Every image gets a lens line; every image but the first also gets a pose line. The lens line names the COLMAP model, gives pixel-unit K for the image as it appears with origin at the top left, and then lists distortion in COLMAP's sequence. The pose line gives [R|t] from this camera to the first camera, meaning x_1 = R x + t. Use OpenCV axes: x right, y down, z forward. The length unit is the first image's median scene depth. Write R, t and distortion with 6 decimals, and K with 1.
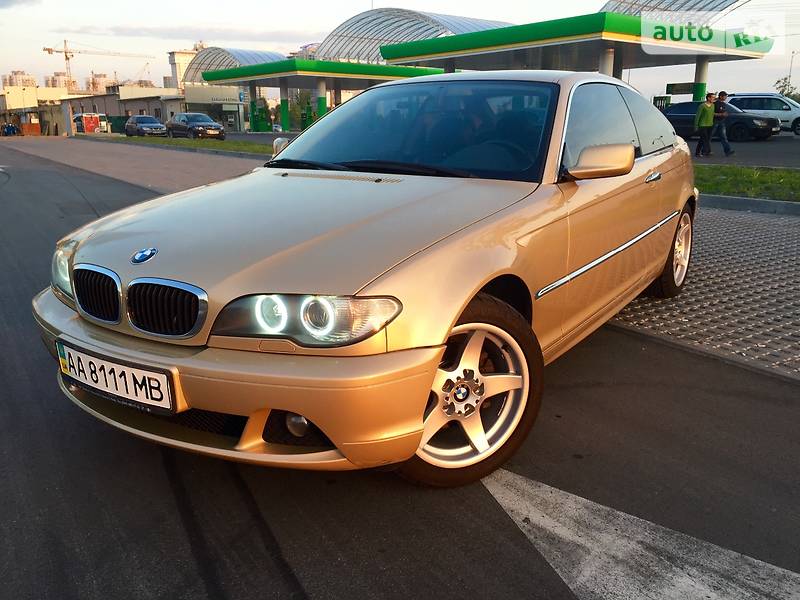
lens RADIAL K [[682.3, 0, 397.2], [0, 682.3, 297.6], [0, 0, 1]] dist [0.102421, -0.138229]
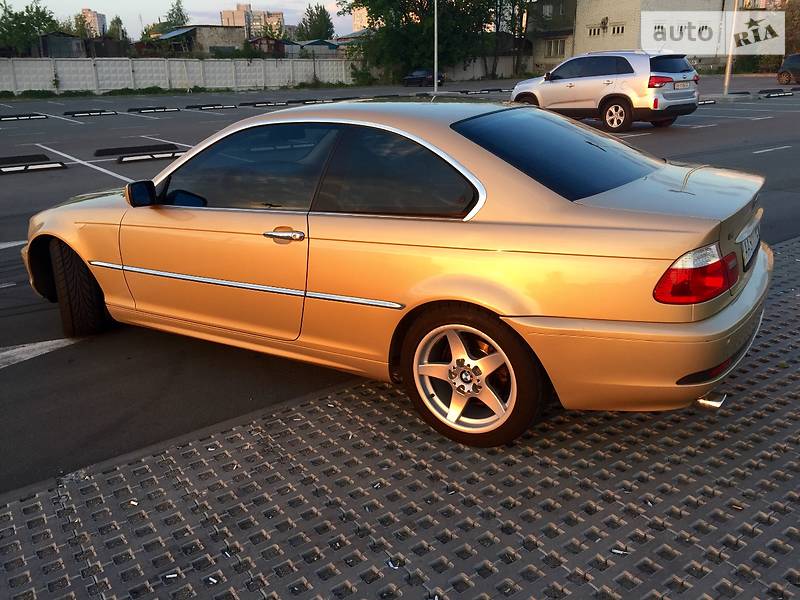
lens RADIAL K [[682.3, 0, 397.2], [0, 682.3, 297.6], [0, 0, 1]] dist [0.102421, -0.138229]
pose [[0.019503, 0.317204, -0.948157, 0.129499], [-0.216884, 0.927098, 0.305697, -0.042006], [0.976003, 0.199678, 0.086877, 0.113848]]
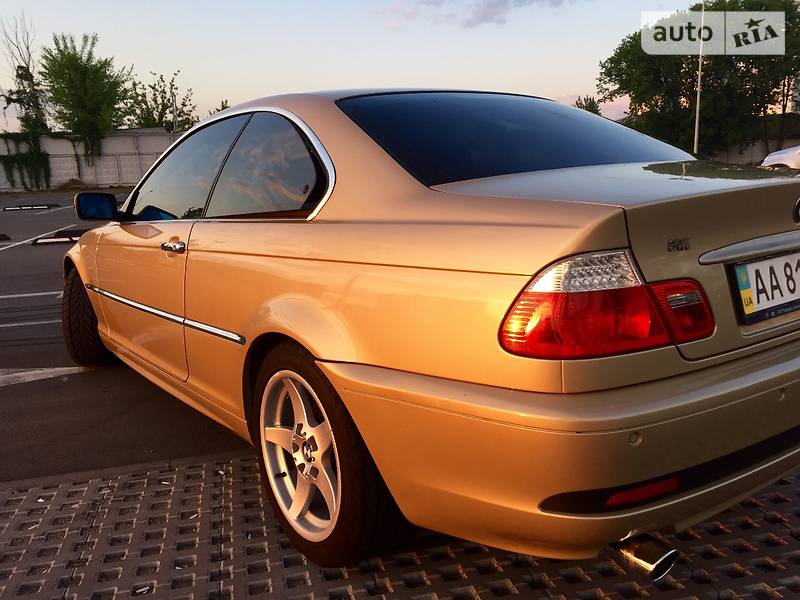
lens RADIAL K [[682.3, 0, 397.2], [0, 682.3, 297.6], [0, 0, 1]] dist [0.102421, -0.138229]
pose [[-0.349191, 0.185888, -0.918429, 0.100442], [-0.195113, 0.944220, 0.265291, -0.037793], [0.916513, 0.271834, -0.293444, 0.151479]]
